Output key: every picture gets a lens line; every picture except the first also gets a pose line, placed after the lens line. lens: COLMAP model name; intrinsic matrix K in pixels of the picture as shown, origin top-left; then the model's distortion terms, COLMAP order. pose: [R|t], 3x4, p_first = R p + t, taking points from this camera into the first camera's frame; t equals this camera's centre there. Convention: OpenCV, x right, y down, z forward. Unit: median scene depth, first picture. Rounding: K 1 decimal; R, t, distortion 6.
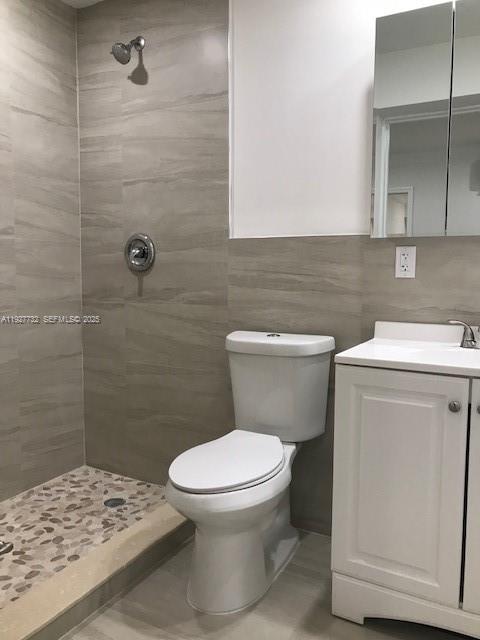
lens RADIAL K [[533.6, 0, 239.0], [0, 533.6, 317.6], [0, 0, 1]] dist [0.065997, -0.064334]
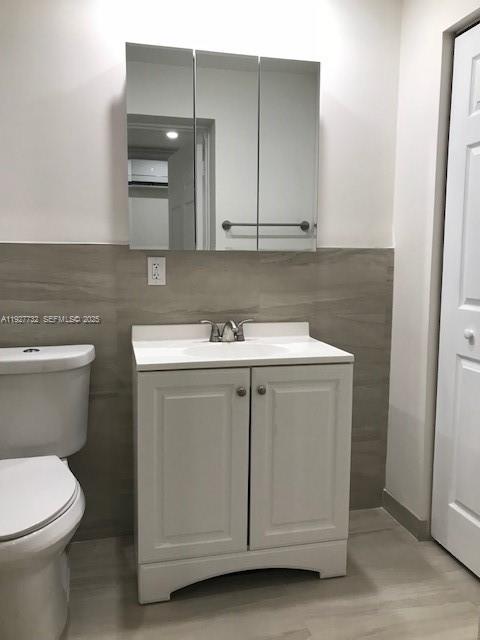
lens RADIAL K [[533.6, 0, 239.1], [0, 533.6, 318.5], [0, 0, 1]] dist [0.065997, -0.064334]
pose [[0.739439, -0.078553, 0.668625, -0.312502], [0.061980, 0.996895, 0.048575, -0.048419], [-0.670364, 0.005523, 0.742012, 0.064229]]
